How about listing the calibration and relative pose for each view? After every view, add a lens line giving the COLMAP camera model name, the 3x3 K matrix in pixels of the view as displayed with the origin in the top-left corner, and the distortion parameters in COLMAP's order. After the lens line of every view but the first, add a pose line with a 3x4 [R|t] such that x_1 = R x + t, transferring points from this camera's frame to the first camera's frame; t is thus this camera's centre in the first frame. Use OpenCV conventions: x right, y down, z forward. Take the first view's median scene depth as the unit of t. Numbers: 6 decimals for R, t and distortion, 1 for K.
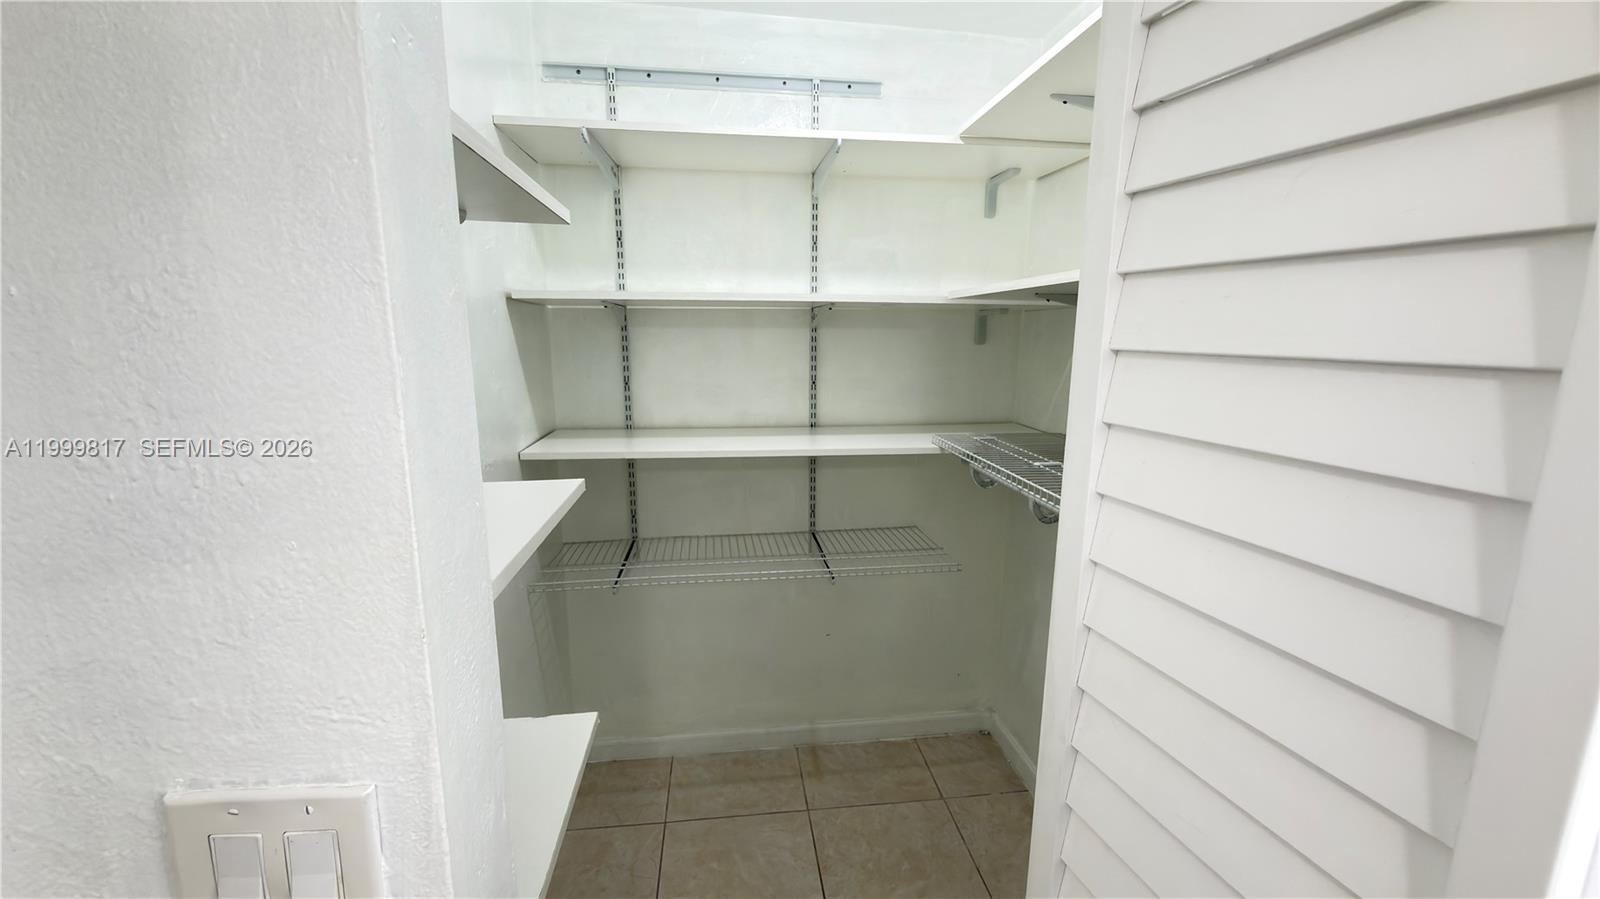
lens RADIAL K [[638.5, 0, 801.1], [0, 638.5, 452.8], [0, 0, 1]] dist [0.001205, -0.000260]
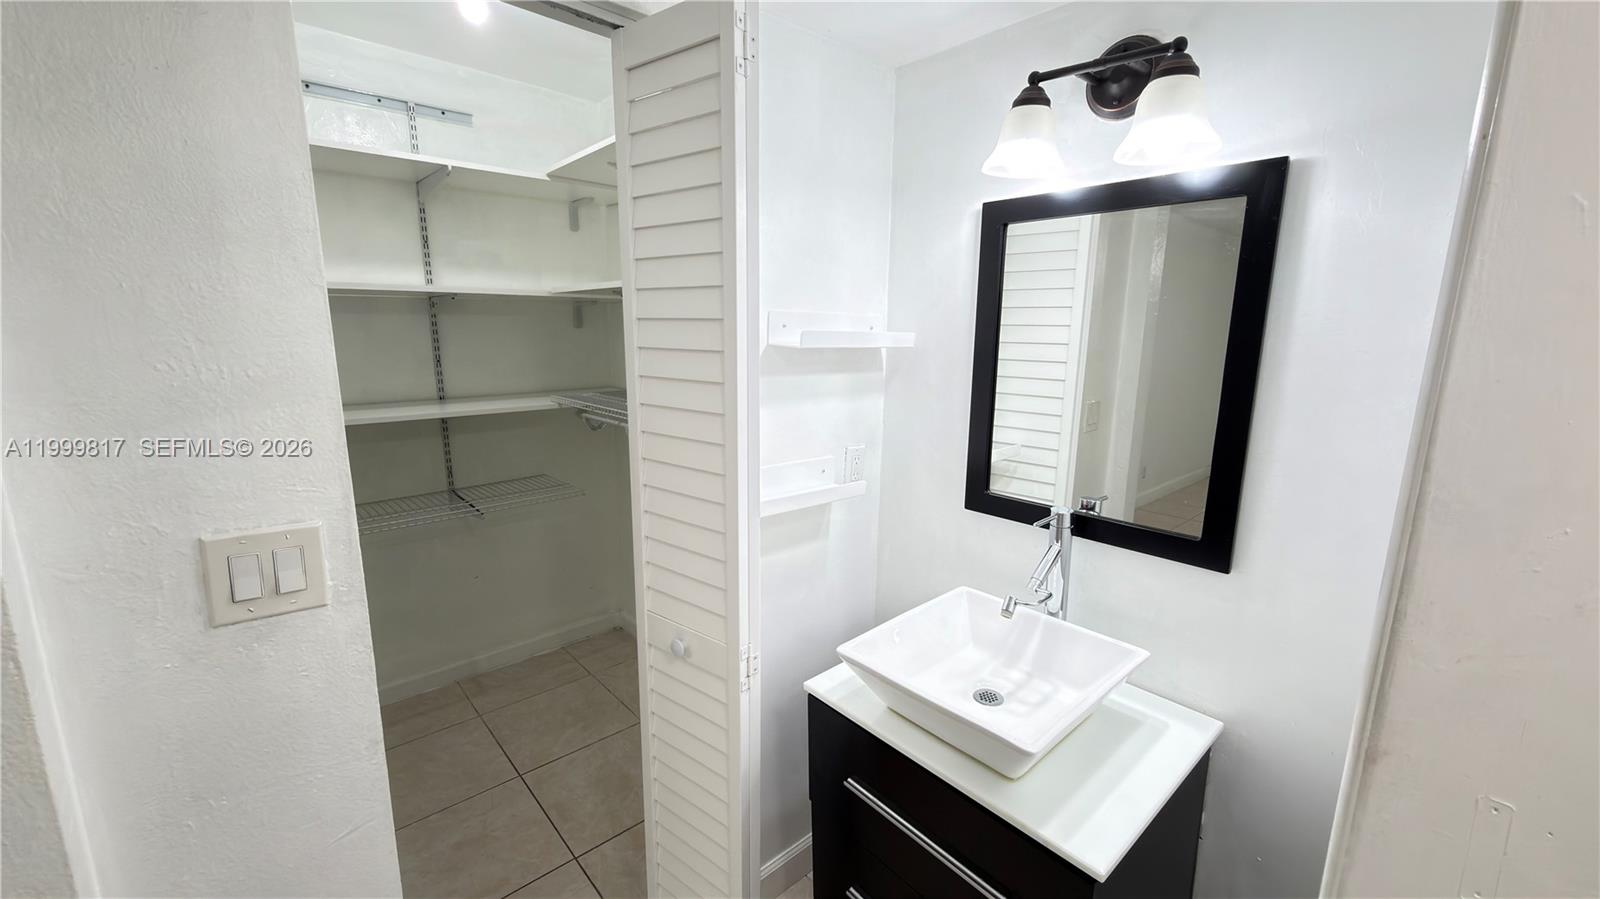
lens RADIAL K [[638.5, 0, 796.6], [0, 638.5, 444.7], [0, 0, 1]] dist [0.001205, -0.000260]
pose [[0.824988, -0.107269, 0.554876, -0.110859], [0.107101, 0.993705, 0.032865, 0.078459], [-0.554909, 0.032315, 0.831283, -0.350987]]
